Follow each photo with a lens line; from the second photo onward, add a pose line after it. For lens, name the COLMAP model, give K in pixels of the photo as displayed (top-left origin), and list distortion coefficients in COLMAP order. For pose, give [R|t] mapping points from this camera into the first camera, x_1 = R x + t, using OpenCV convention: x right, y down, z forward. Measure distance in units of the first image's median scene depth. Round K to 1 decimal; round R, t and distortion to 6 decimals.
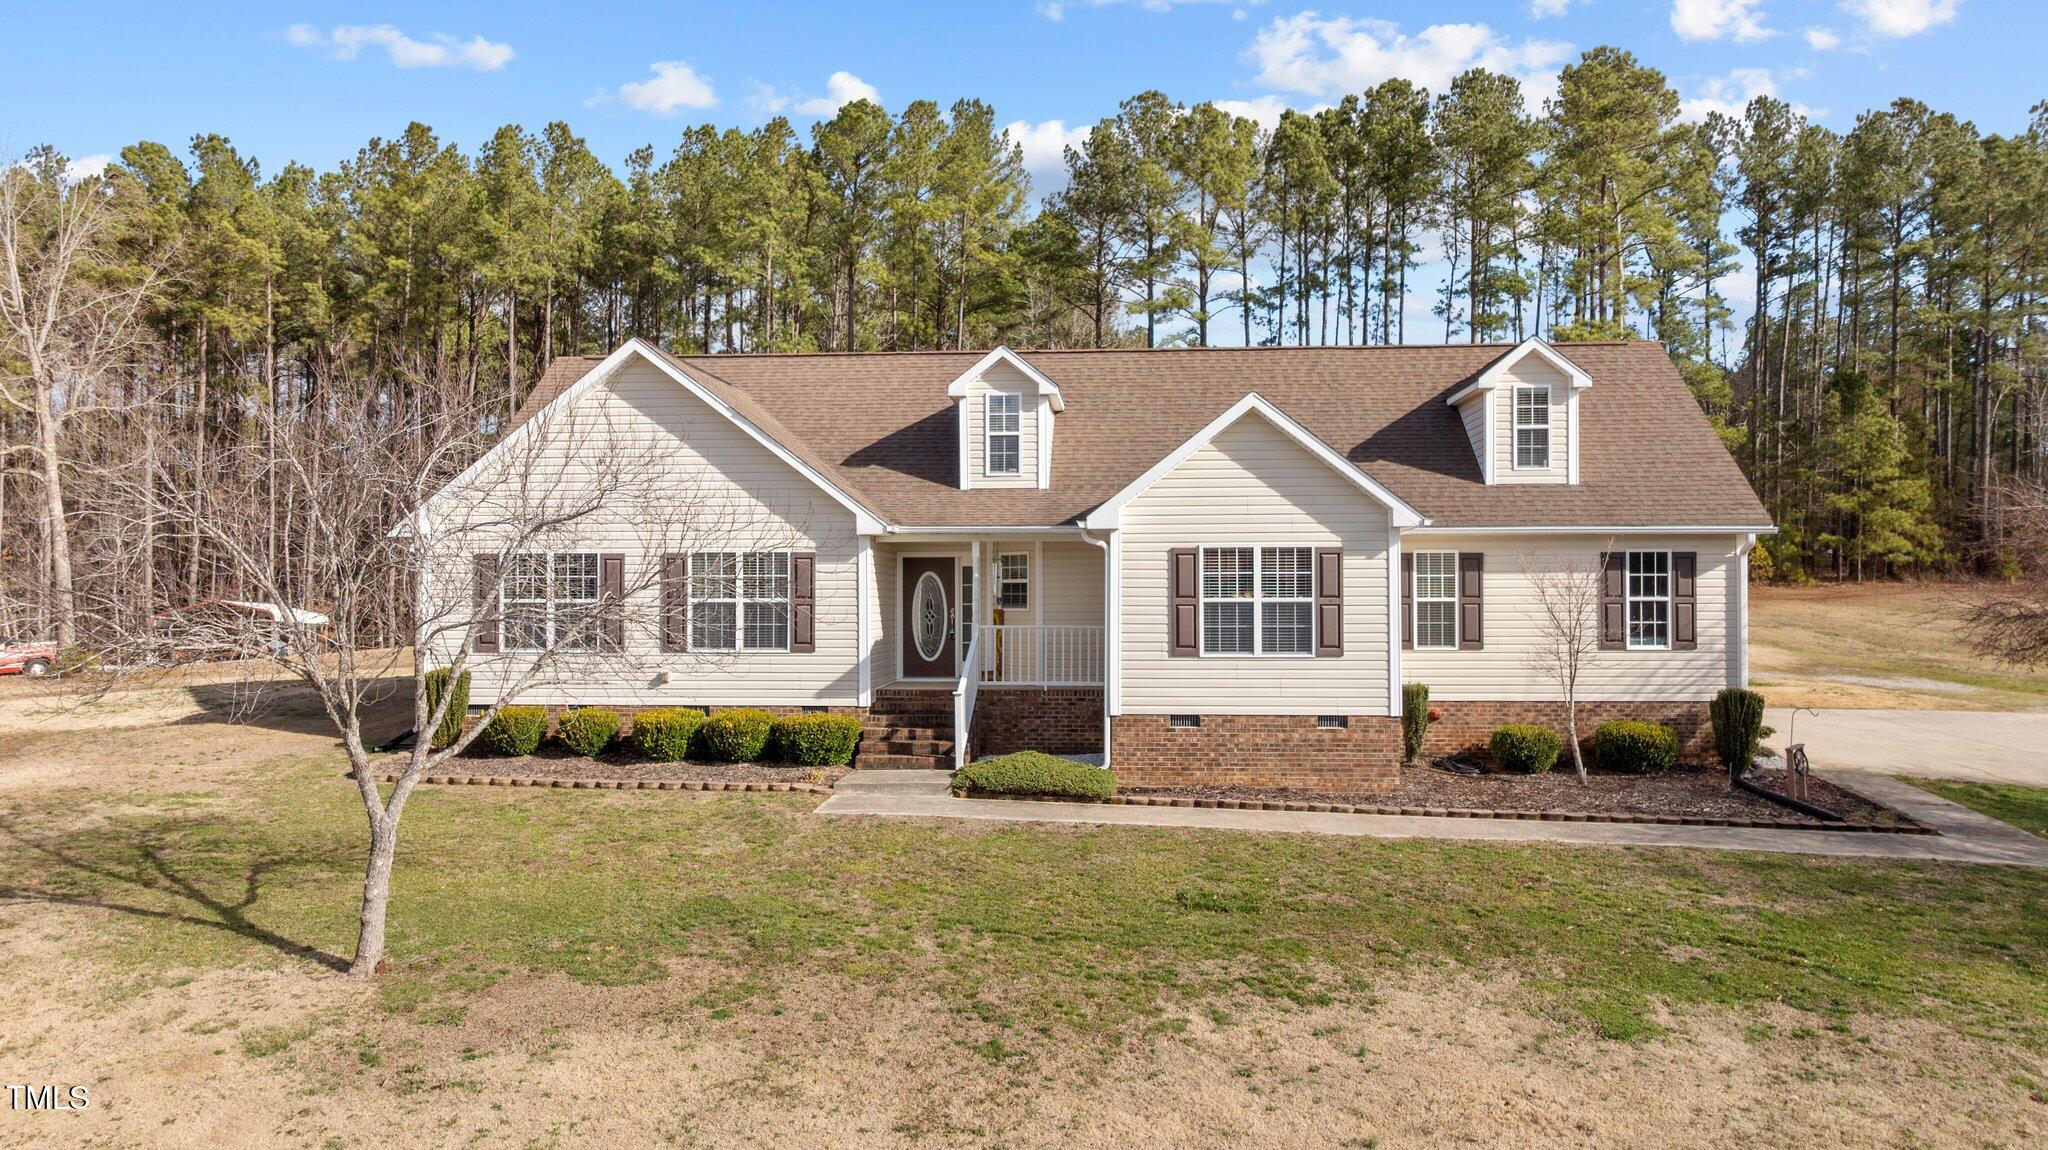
lens RADIAL K [[1777.1, 0, 1024.0], [0, 1777.1, 575.0], [0, 0, 1]] dist [-0.078052, 0.001100]
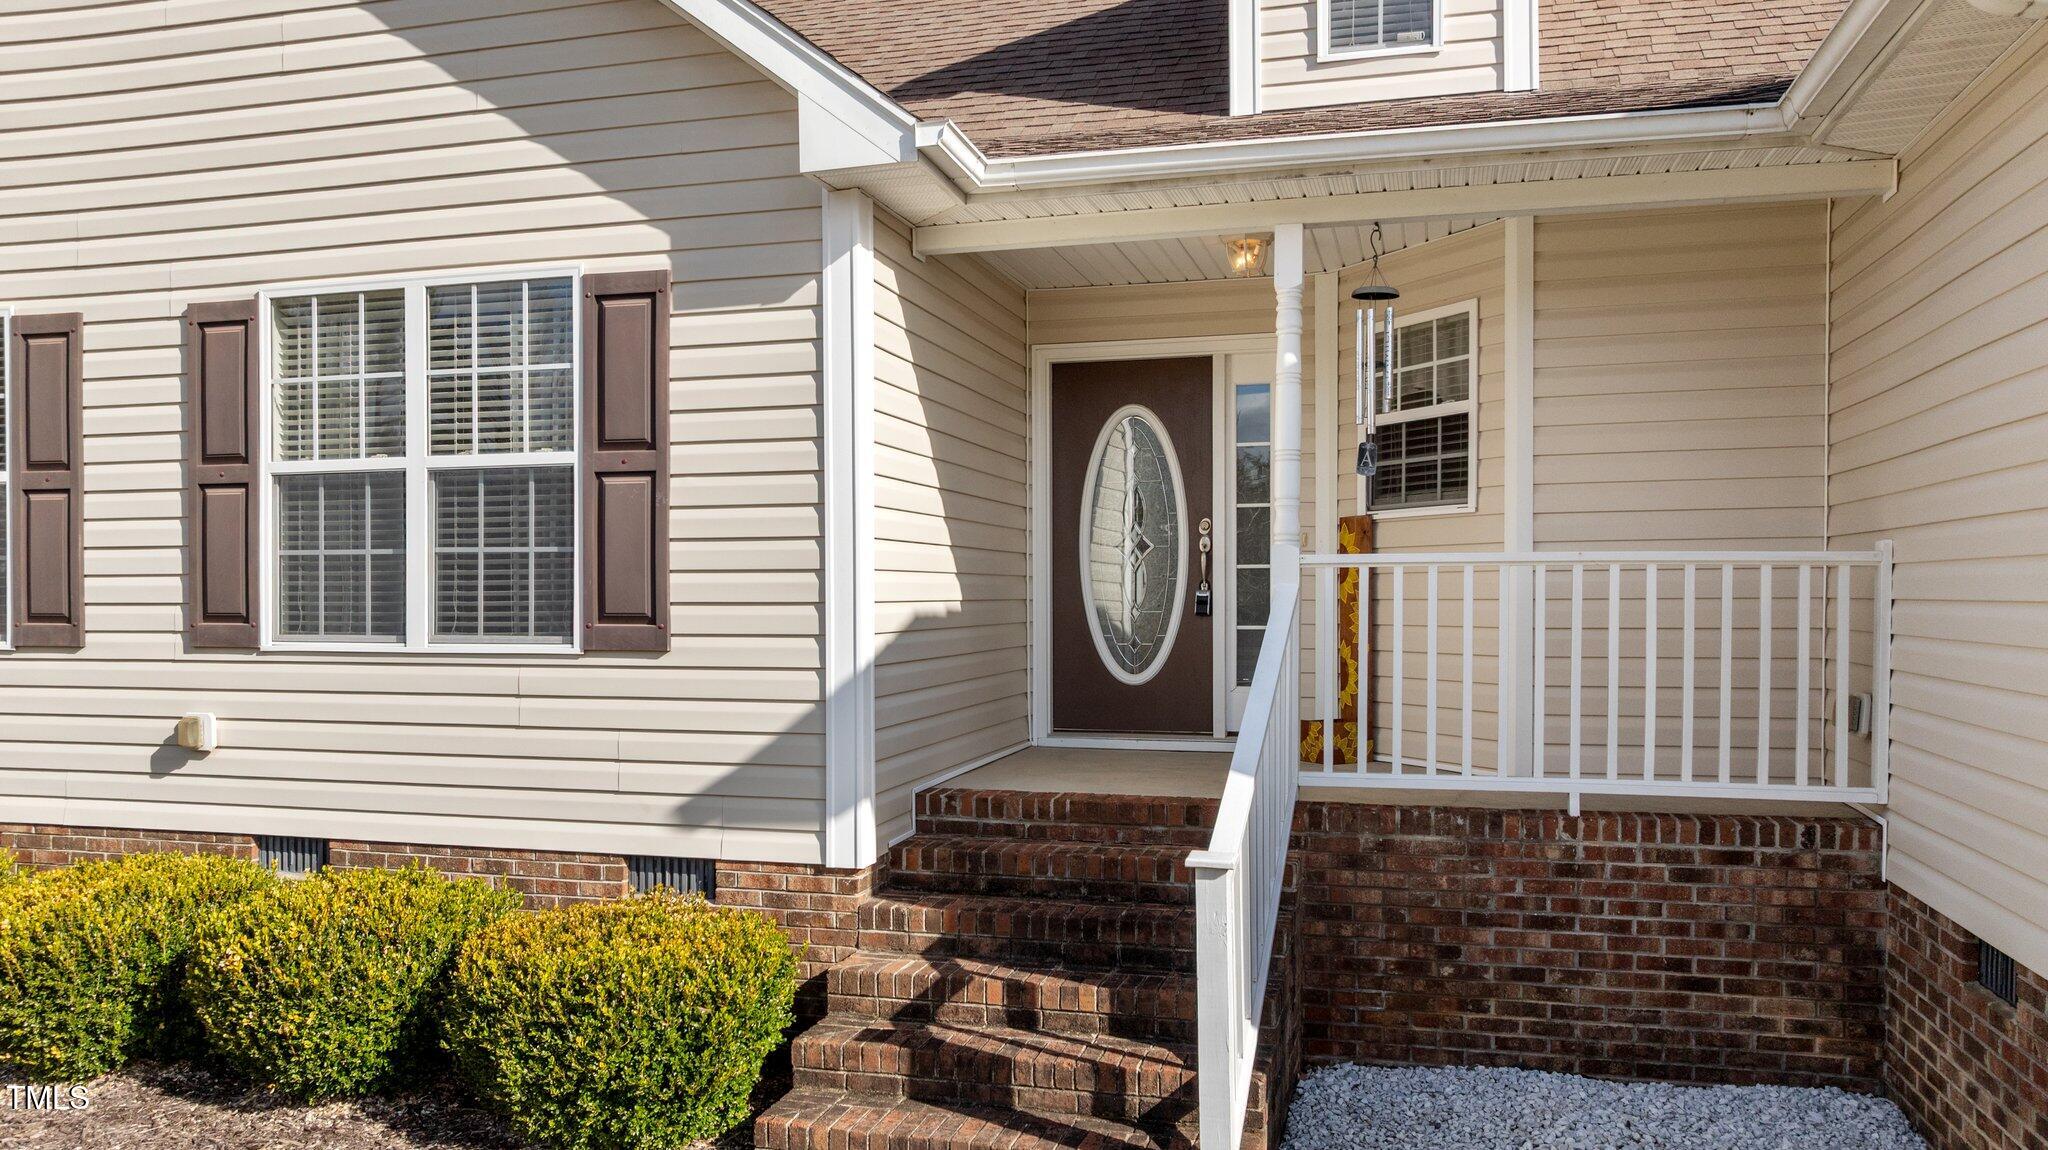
lens RADIAL K [[1492.1, 0, 1024.0], [0, 1492.1, 575.0], [0, 0, 1]] dist [0.001977, -0.000019]
pose [[0.983548, -0.002006, -0.180637, -0.025941], [-0.000179, 0.999927, -0.012076, 0.034287], [0.180648, 0.011909, 0.983476, 0.785665]]
